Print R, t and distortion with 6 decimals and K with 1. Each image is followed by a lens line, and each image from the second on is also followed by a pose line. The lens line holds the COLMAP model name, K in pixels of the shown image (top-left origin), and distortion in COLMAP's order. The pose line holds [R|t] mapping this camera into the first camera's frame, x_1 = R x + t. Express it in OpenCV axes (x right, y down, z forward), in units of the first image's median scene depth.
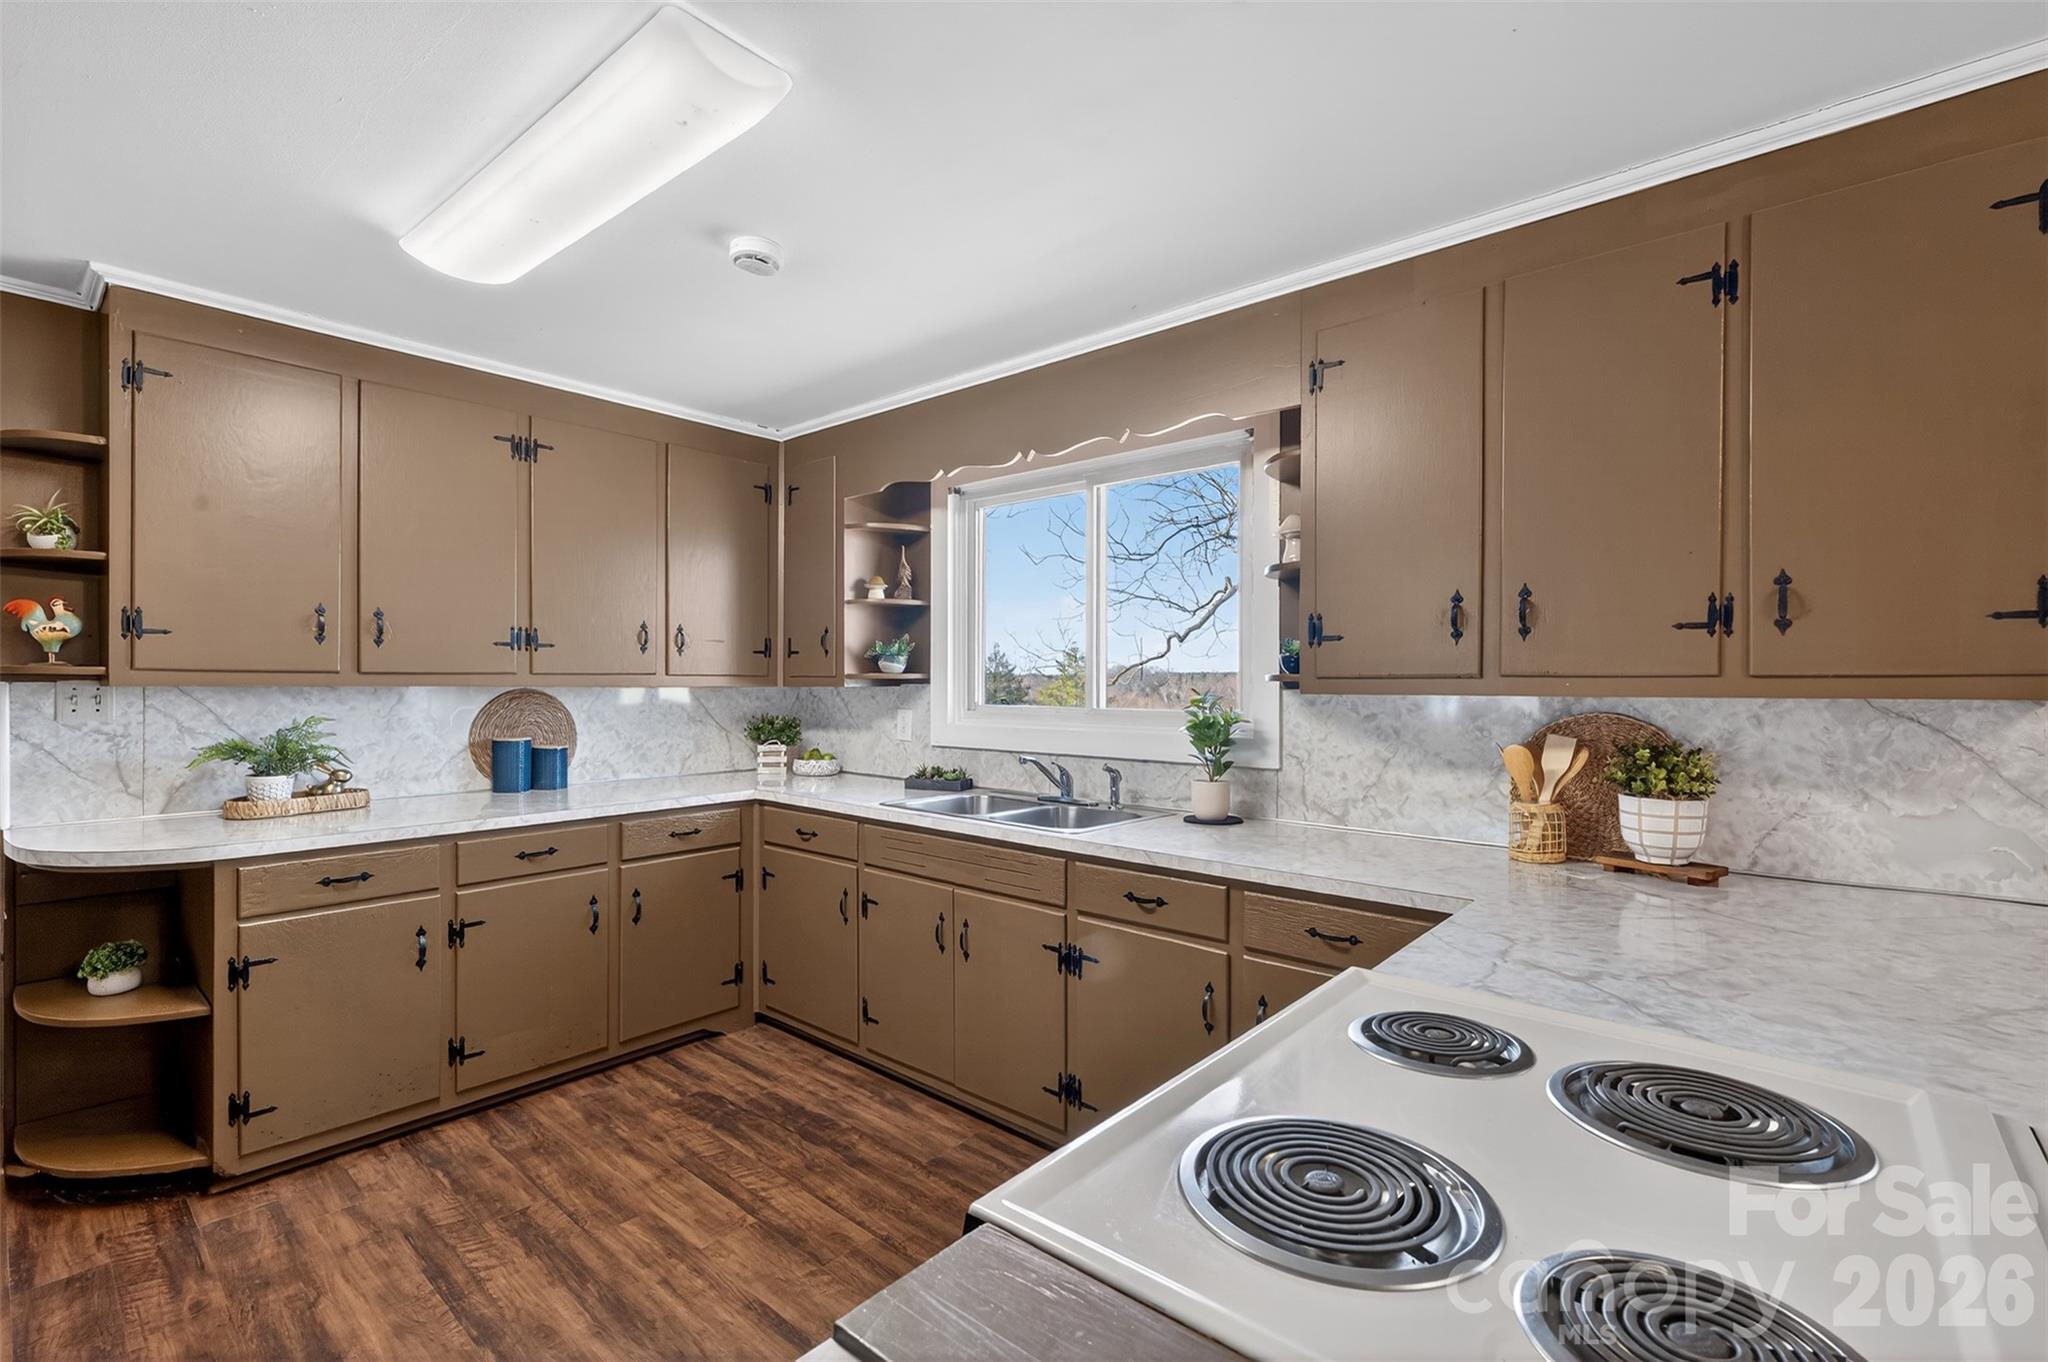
lens RADIAL K [[901.5, 0, 1024.0], [0, 901.5, 681.0], [0, 0, 1]] dist [0.000779, 0.000421]
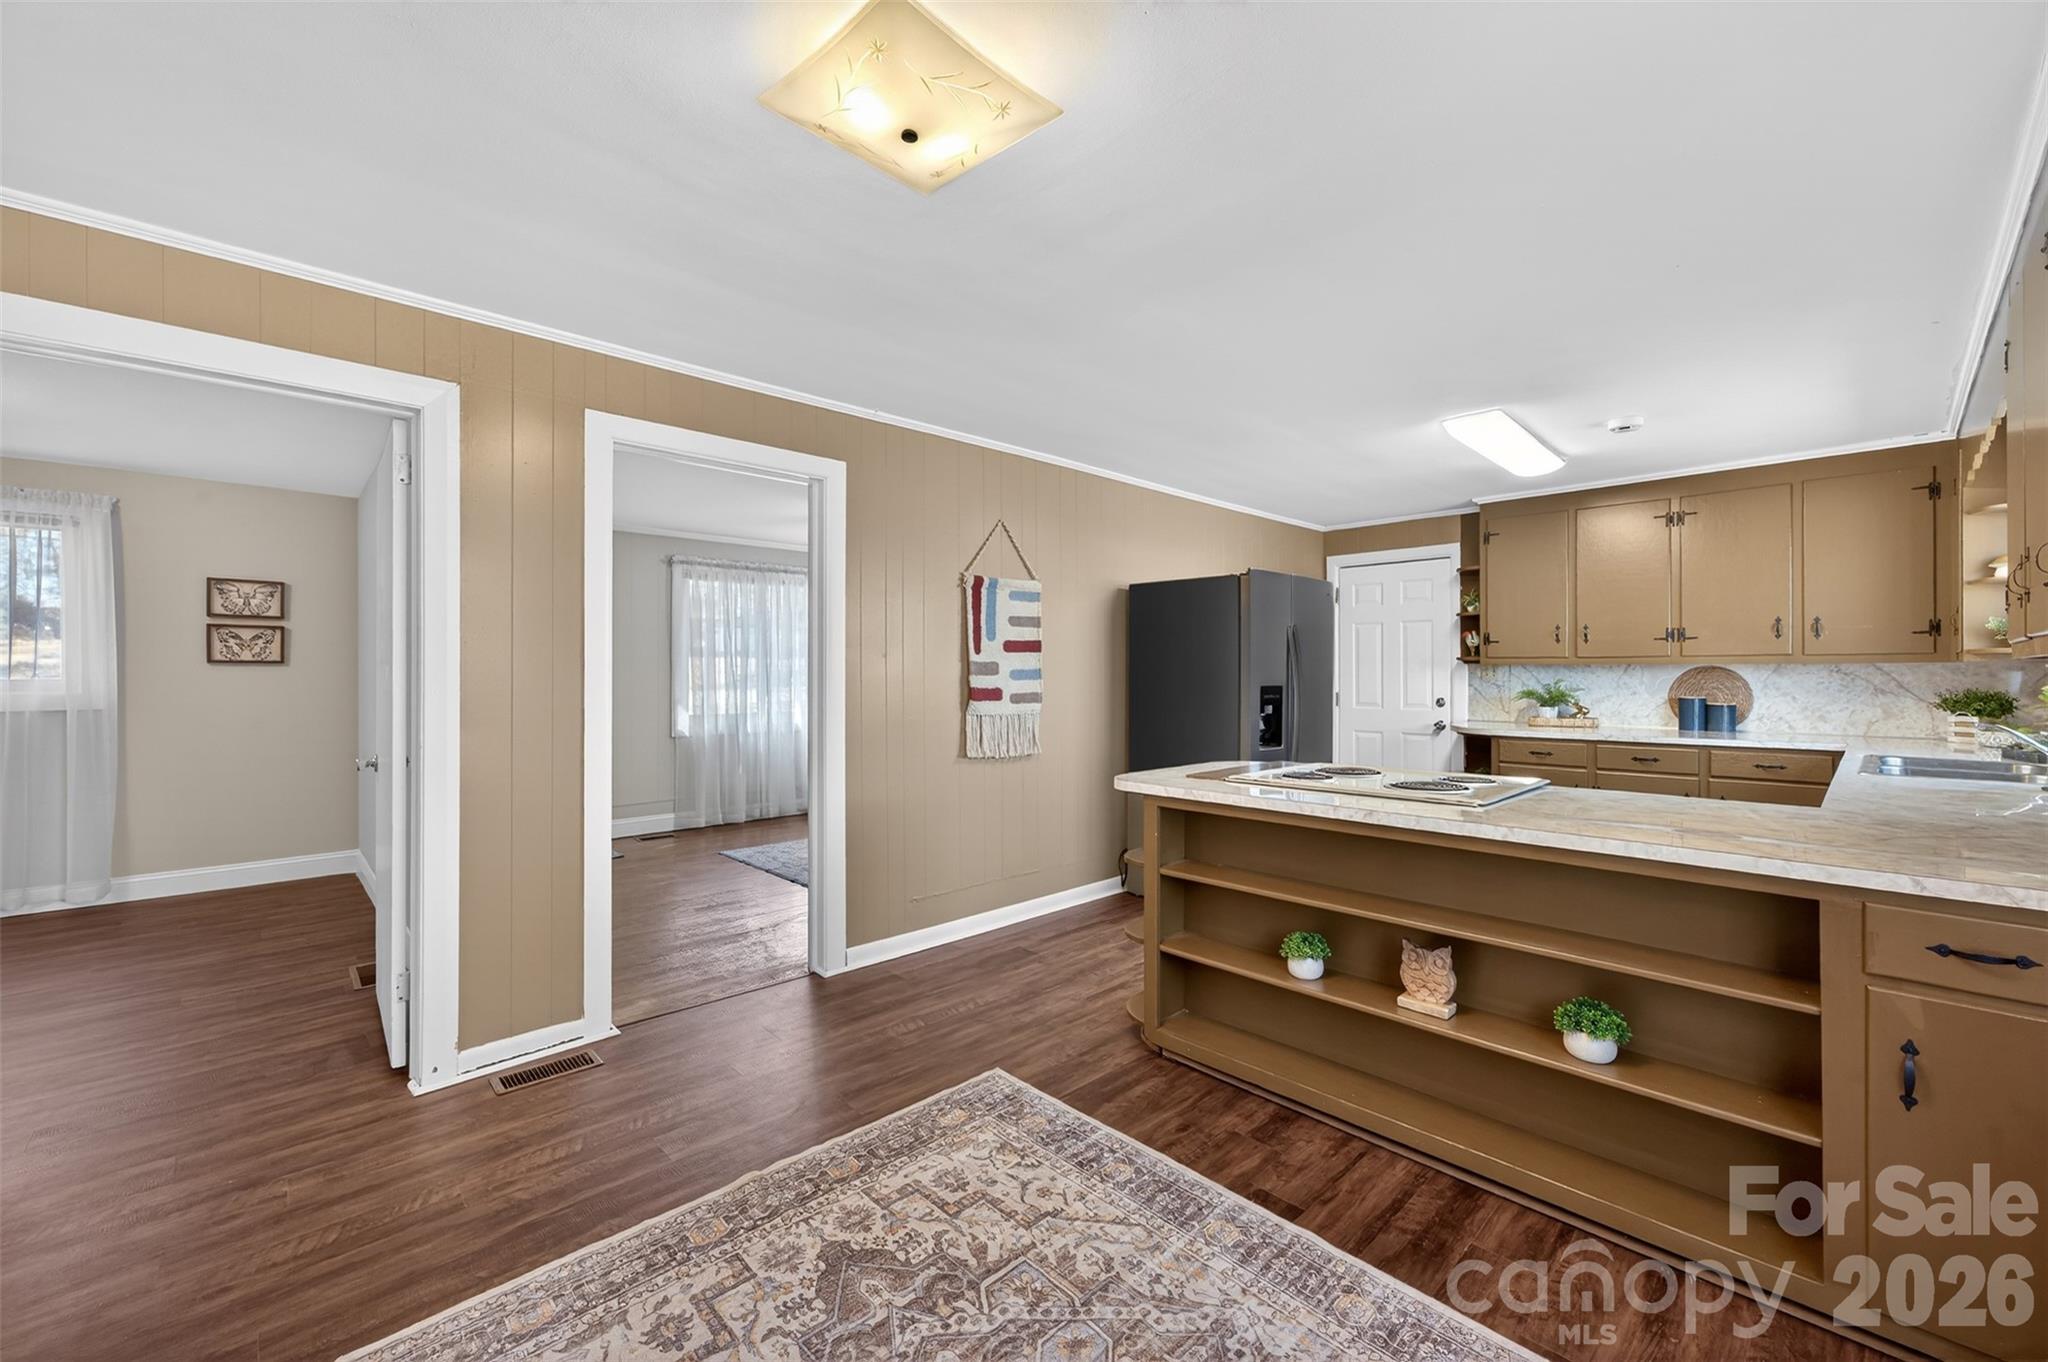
lens RADIAL K [[827.8, 0, 1023.7], [0, 827.8, 668.6], [0, 0, 1]] dist [-0.000274, 0.000366]
pose [[-0.096113, -0.004364, -0.995361, 1.012061], [0.007314, 0.999960, -0.005091, 0.012912], [0.995344, -0.007770, -0.096077, -0.029379]]
